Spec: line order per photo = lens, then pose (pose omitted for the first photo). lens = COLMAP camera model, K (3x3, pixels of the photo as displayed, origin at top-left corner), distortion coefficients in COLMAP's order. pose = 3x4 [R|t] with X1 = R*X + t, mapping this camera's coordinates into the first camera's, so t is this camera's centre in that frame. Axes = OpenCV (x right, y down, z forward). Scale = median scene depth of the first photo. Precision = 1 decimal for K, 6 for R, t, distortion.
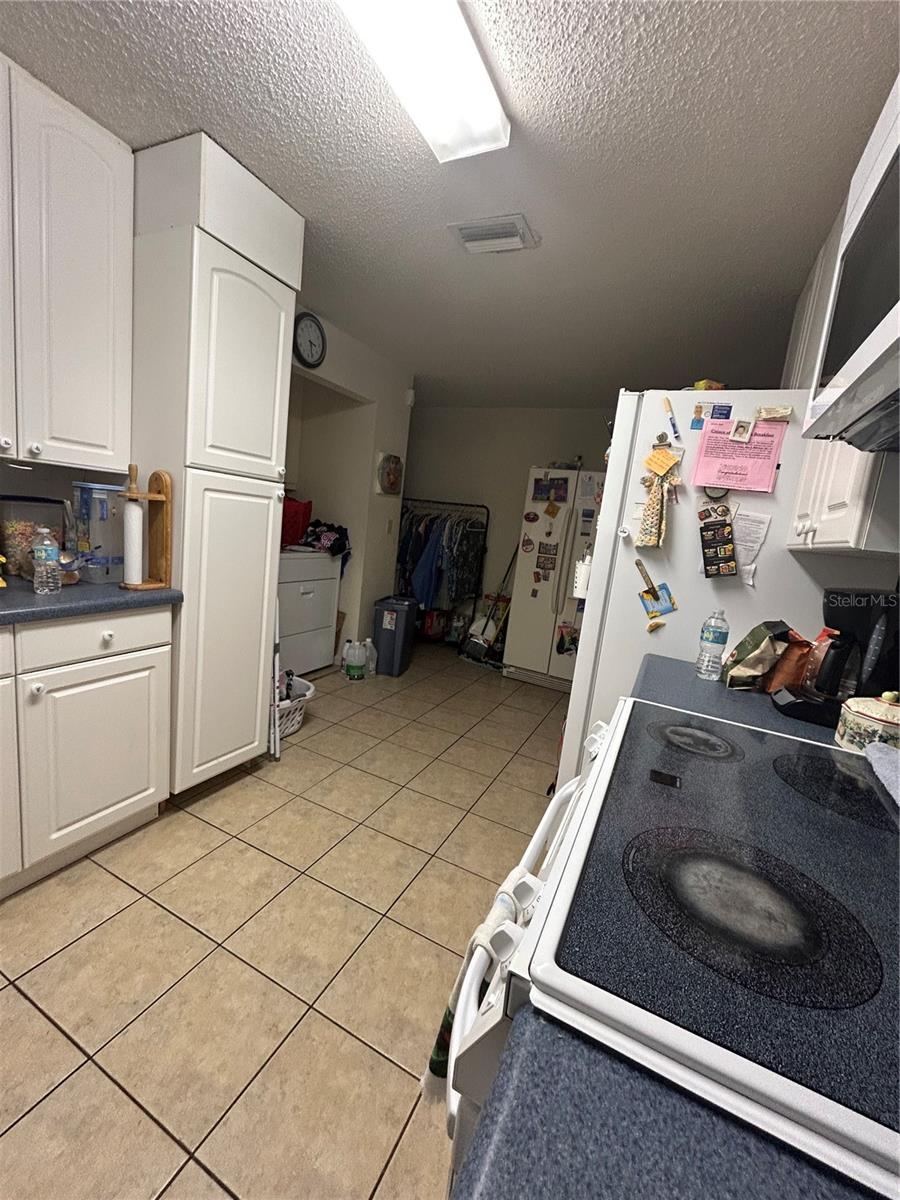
lens RADIAL K [[484.9, 0, 452.4], [0, 484.9, 596.6], [0, 0, 1]] dist [-0.001091, 0.000950]
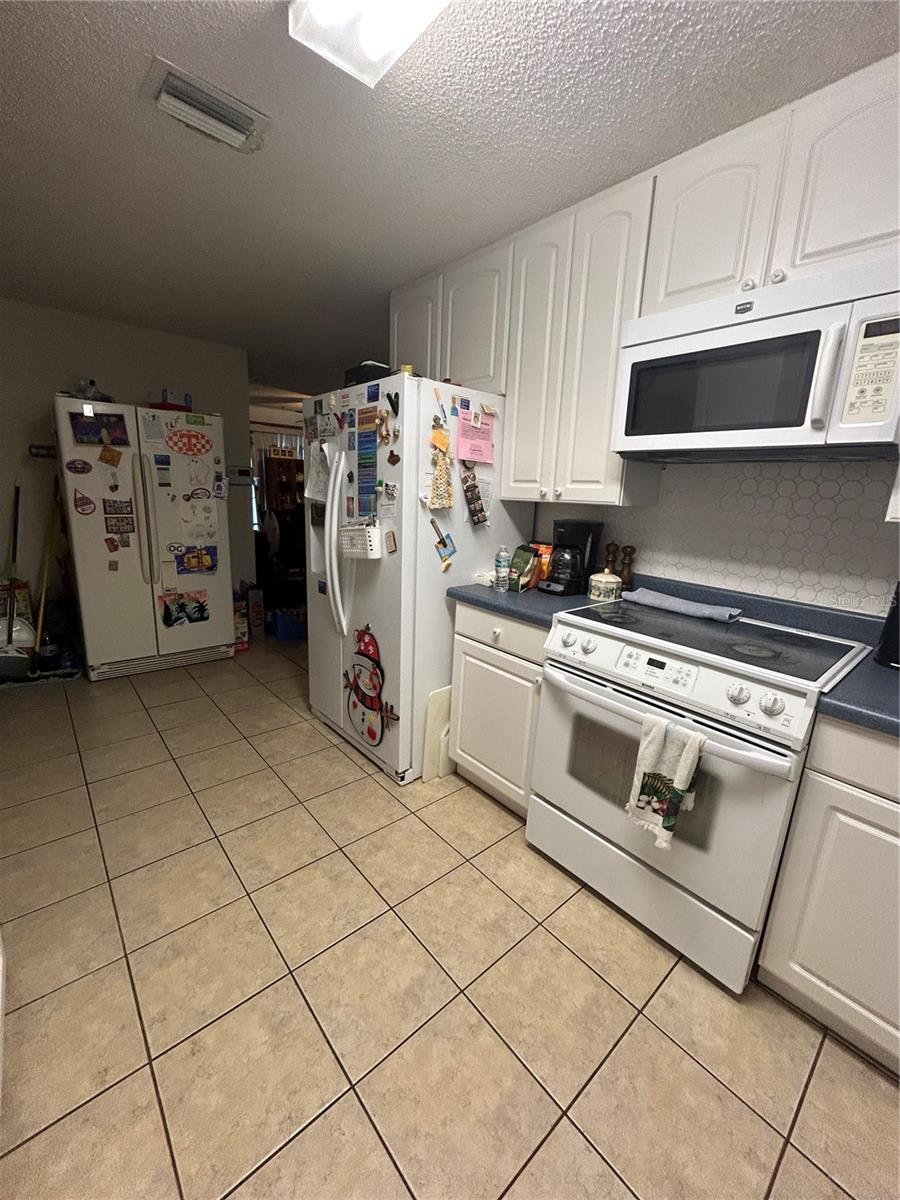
lens RADIAL K [[484.9, 0, 447.8], [0, 484.9, 596.8], [0, 0, 1]] dist [-0.001091, 0.000950]
pose [[0.394120, -0.290099, 0.872073, -0.674812], [0.142009, 0.956703, 0.254073, -0.174082], [-0.908022, 0.023707, 0.418252, 0.389688]]
